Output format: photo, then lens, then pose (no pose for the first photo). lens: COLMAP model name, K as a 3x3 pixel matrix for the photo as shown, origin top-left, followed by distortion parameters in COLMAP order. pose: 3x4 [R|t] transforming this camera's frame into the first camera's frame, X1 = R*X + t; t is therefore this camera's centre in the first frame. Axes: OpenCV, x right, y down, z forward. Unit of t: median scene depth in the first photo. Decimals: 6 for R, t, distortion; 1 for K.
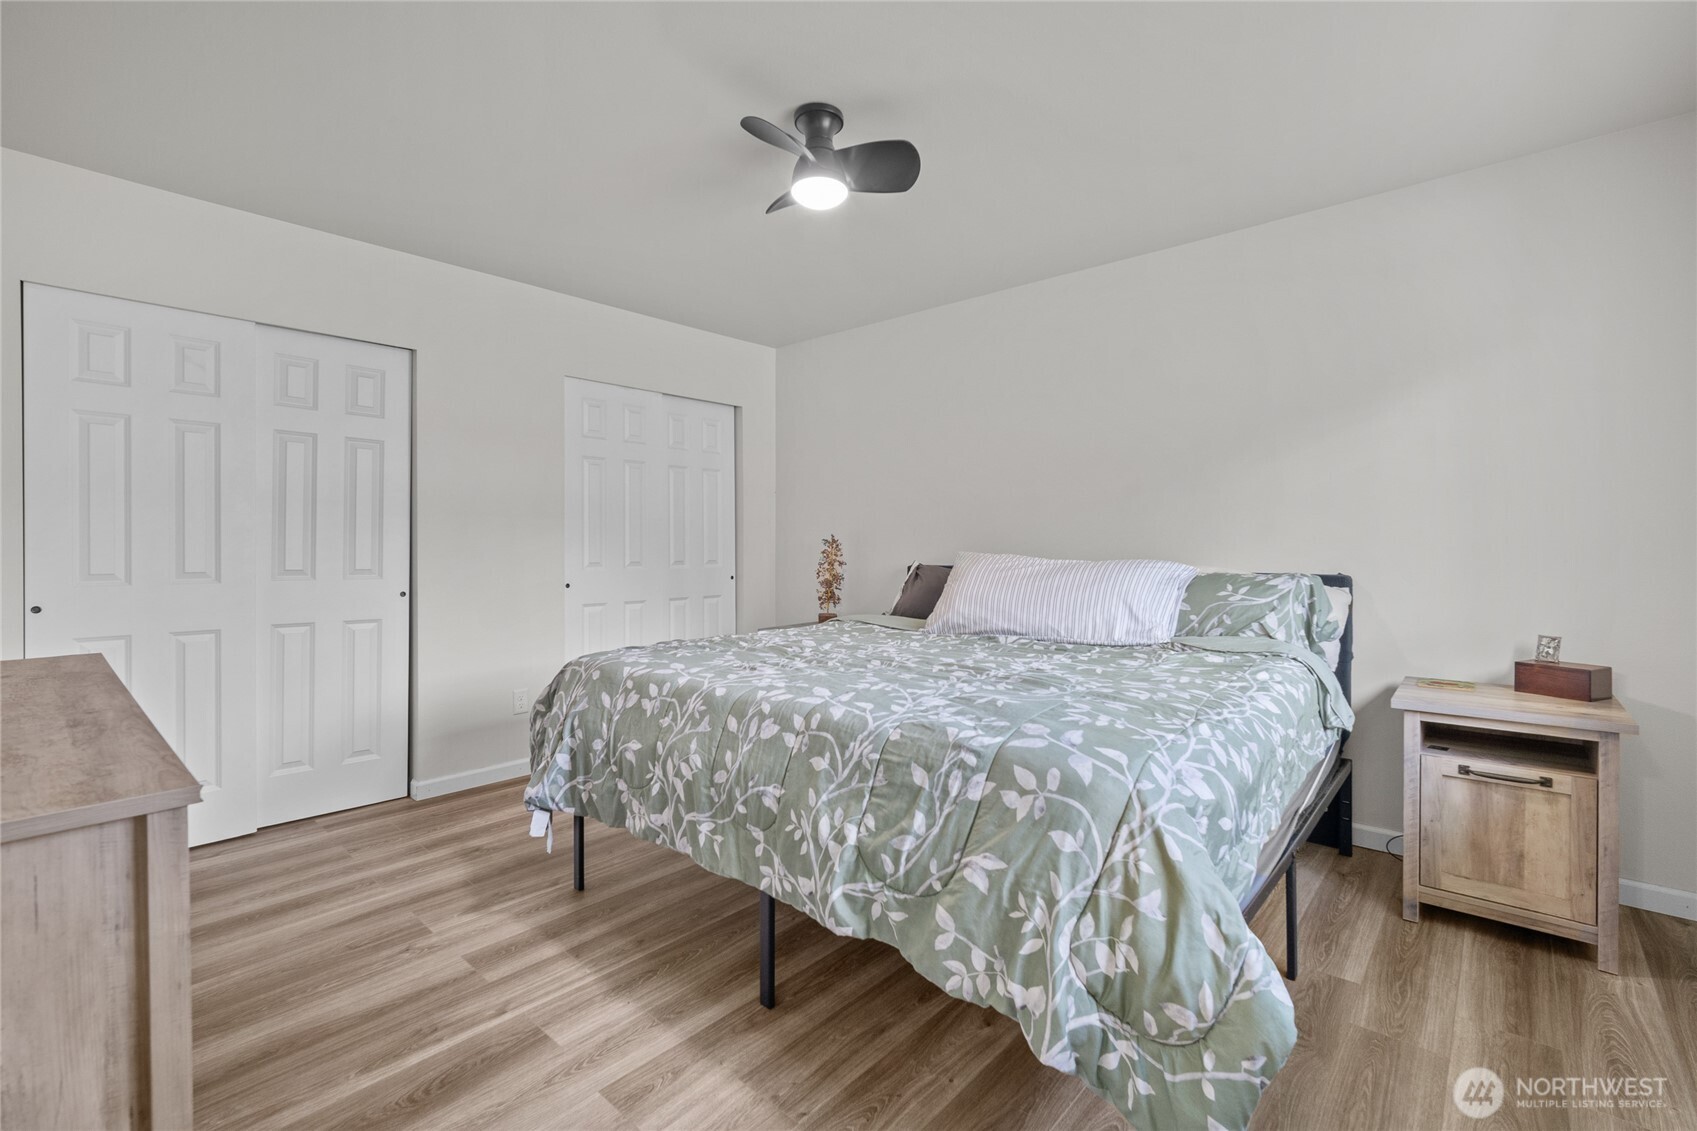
lens RADIAL K [[735.0, 0, 852.1], [0, 735.0, 556.4], [0, 0, 1]] dist [-0.019012, 0.006508]
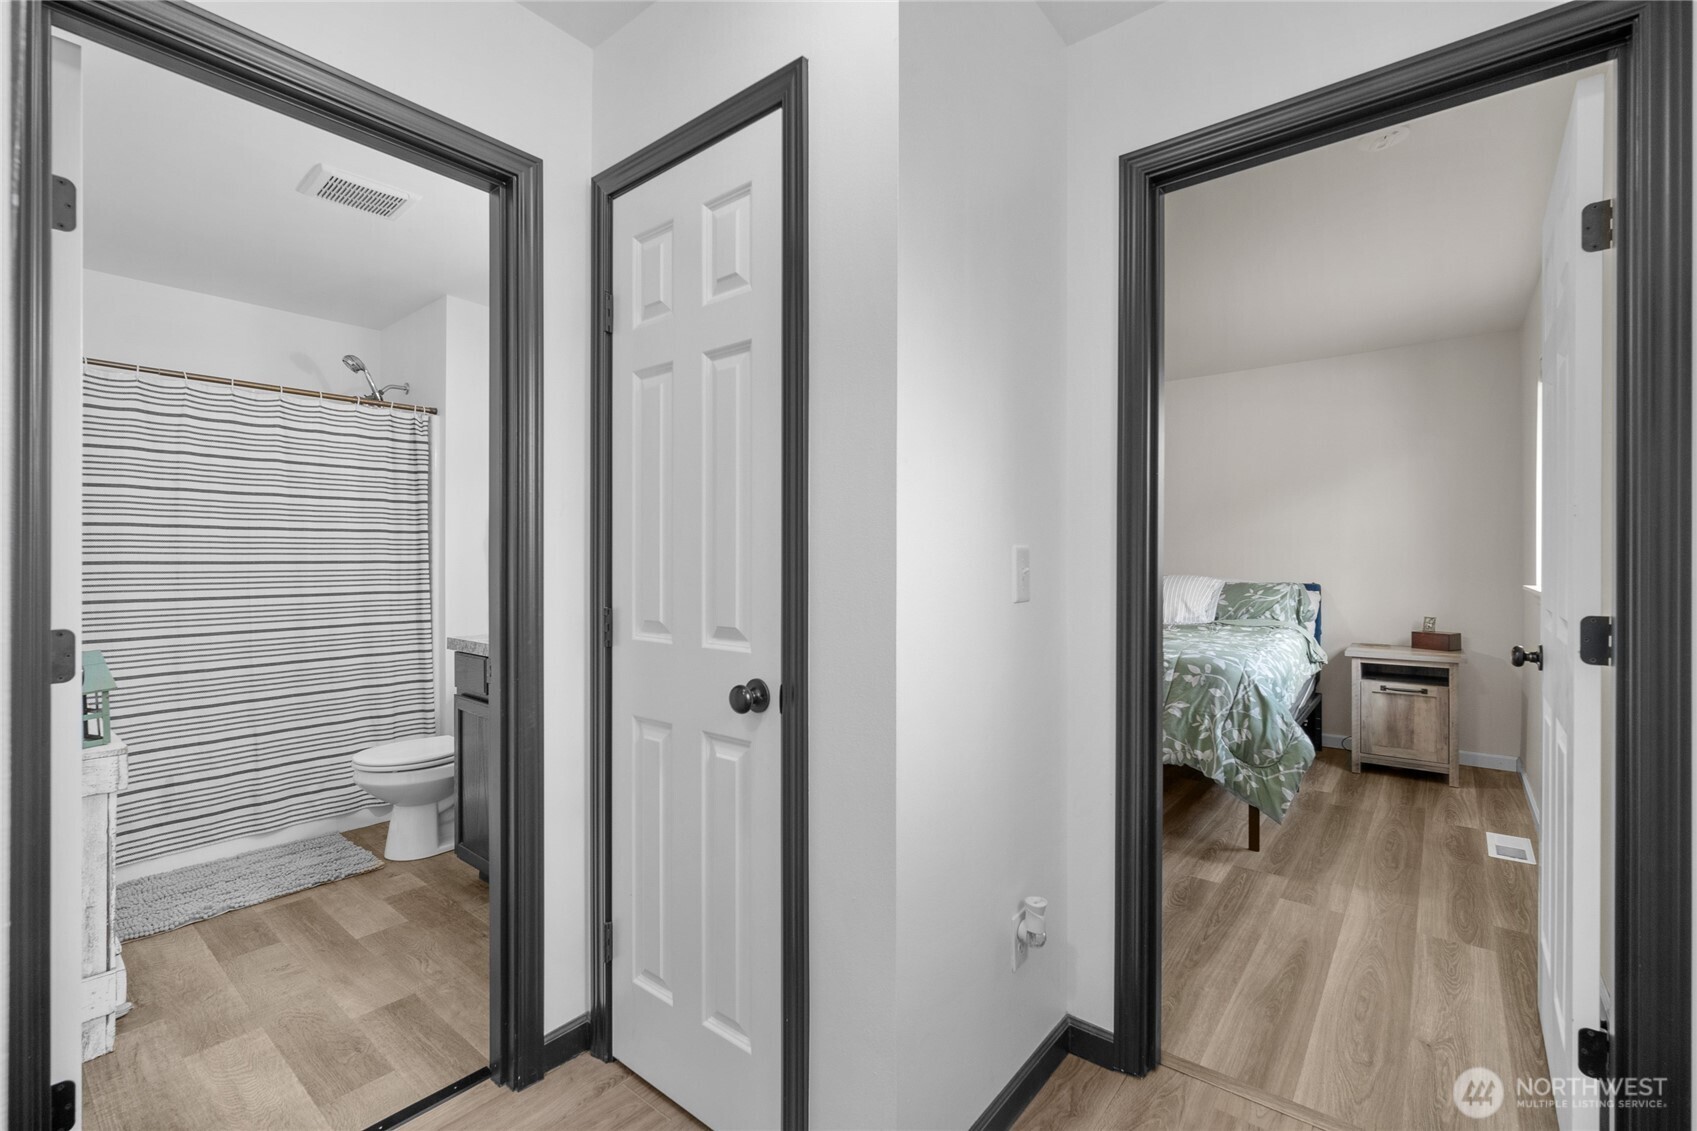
lens RADIAL K [[738.7, 0, 848.5], [0, 738.7, 565.5], [0, 0, 1]] dist [-0.003684, 0.000539]
pose [[0.998531, 0.000634, 0.054185, -0.828866], [-0.000253, 0.999975, -0.007029, -0.007315], [-0.054188, 0.007005, 0.998506, -1.073455]]
